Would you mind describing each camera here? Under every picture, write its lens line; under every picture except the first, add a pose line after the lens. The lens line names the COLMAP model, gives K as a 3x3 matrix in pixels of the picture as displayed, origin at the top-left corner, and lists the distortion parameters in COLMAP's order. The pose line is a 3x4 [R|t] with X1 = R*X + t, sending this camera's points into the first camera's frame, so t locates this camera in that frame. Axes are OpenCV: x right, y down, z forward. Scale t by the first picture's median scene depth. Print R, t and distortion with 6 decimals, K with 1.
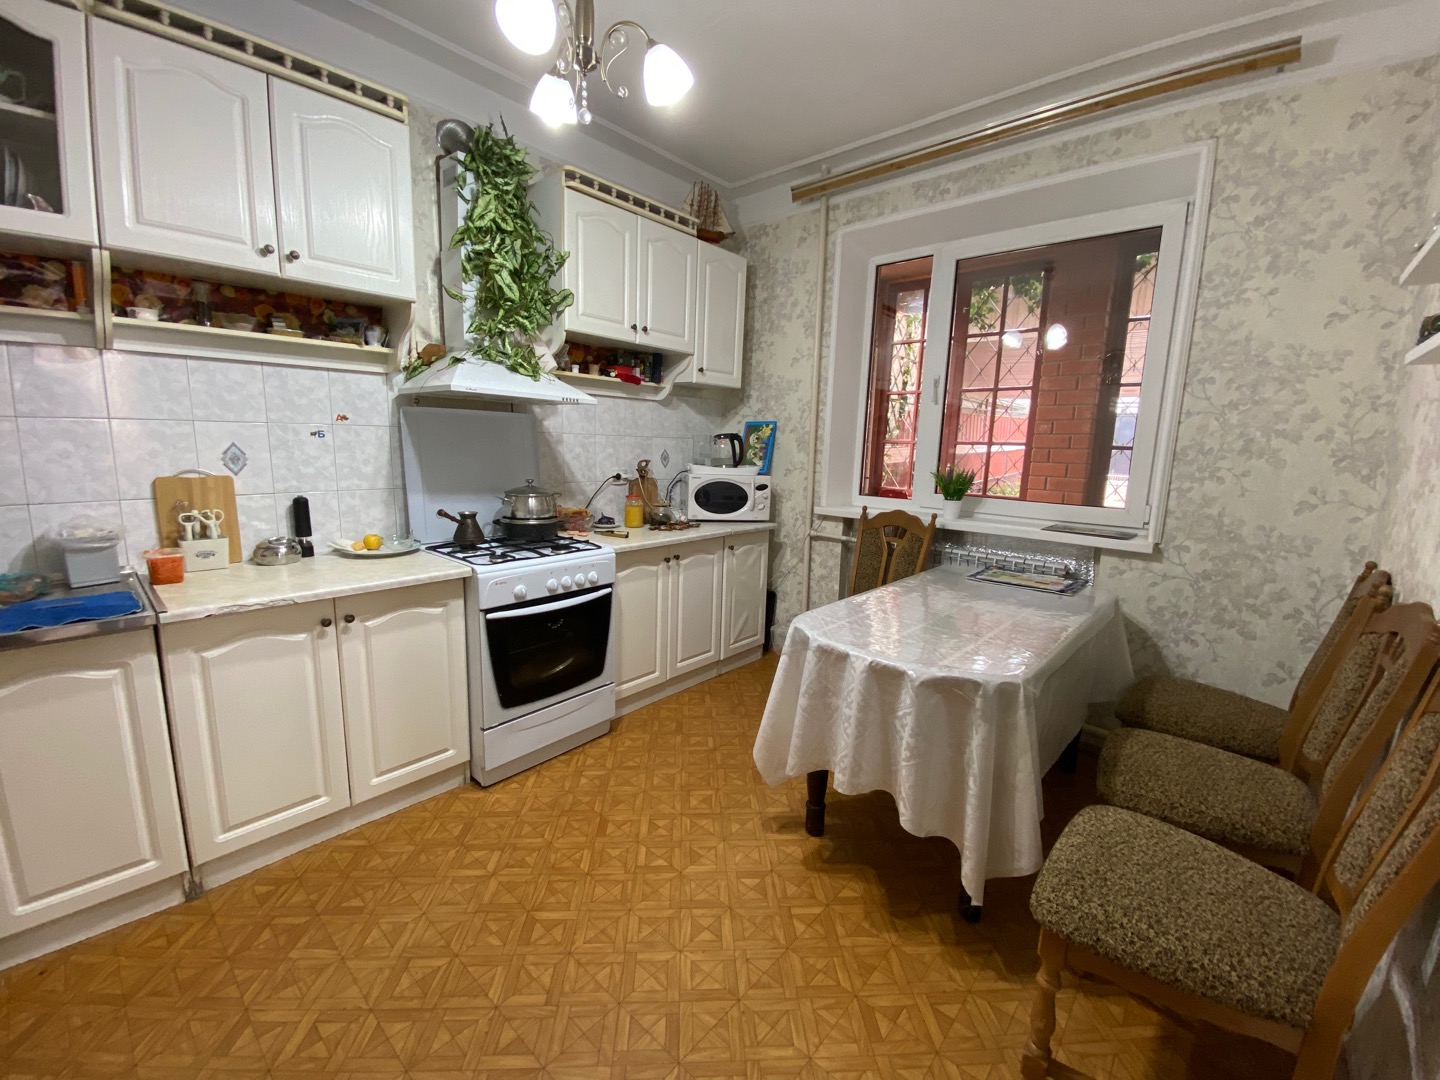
lens RADIAL K [[581.8, 0, 720.6], [0, 581.8, 537.0], [0, 0, 1]] dist [0.016371, -0.019486]
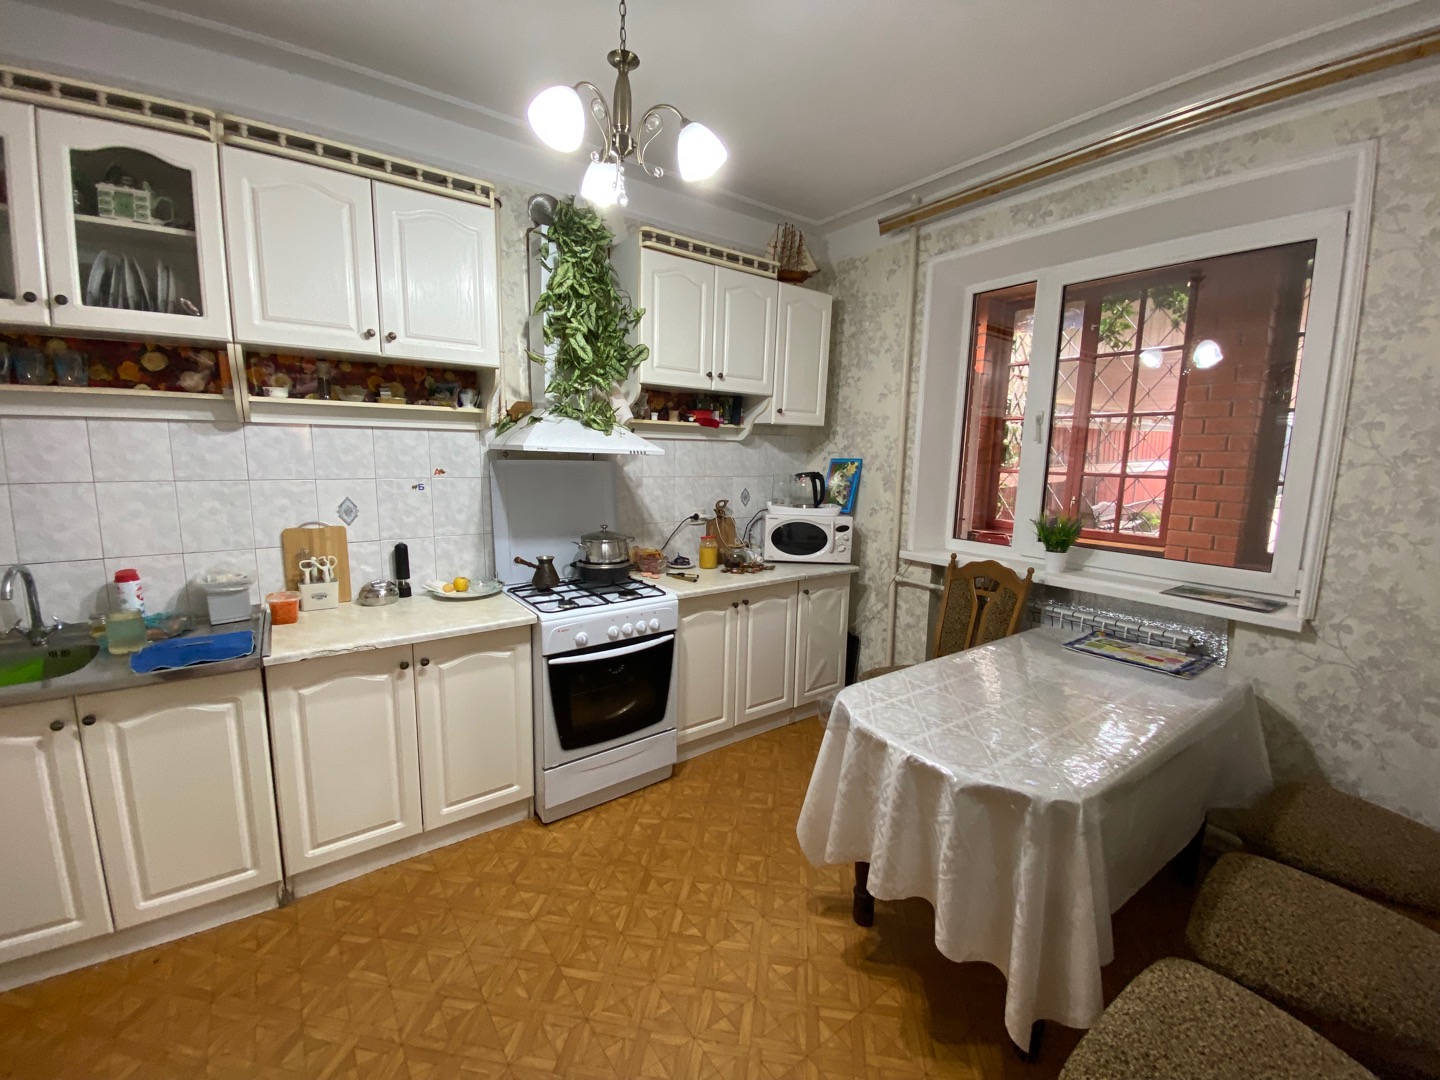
lens RADIAL K [[581.8, 0, 720.6], [0, 581.8, 537.0], [0, 0, 1]] dist [0.016371, -0.019486]
pose [[0.978450, 0.021543, -0.205356, 0.108541], [-0.026418, 0.999430, -0.021030, -0.072914], [0.204786, 0.026002, 0.978461, 0.027469]]
